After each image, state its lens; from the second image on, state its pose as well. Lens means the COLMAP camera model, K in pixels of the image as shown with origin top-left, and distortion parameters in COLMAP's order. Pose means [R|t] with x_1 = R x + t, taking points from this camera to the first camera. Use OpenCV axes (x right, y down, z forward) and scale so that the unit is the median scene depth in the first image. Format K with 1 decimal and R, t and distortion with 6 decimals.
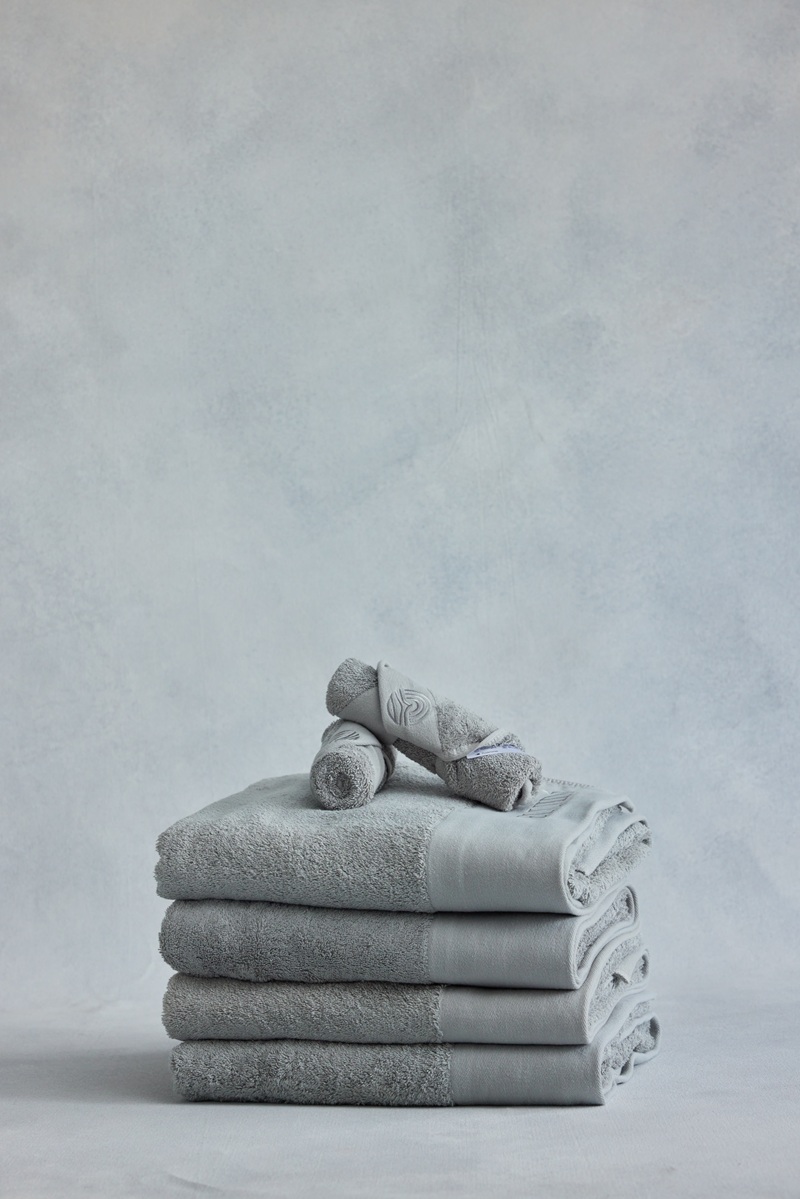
lens RADIAL K [[2288.7, 0, 397.6], [0, 2288.7, 599.4], [0, 0, 1]] dist [0.013220, 0.000000]
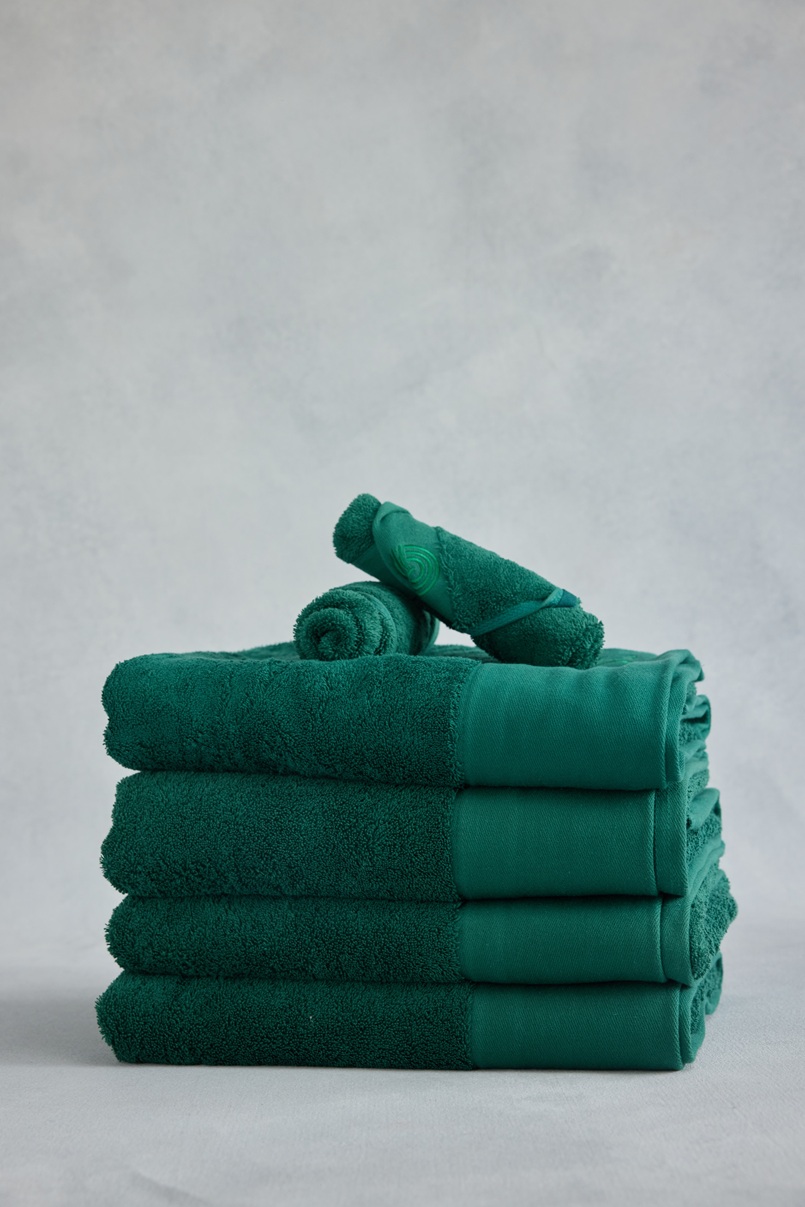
lens RADIAL K [[1567.3, 0, 401.6], [0, 1567.3, 603.1], [0, 0, 1]] dist [-0.001707, 0.000000]
pose [[0.999615, -0.000860, 0.027738, -0.021803], [0.002346, 0.998561, -0.053575, 0.069344], [-0.027652, 0.053619, 0.998179, 0.331230]]
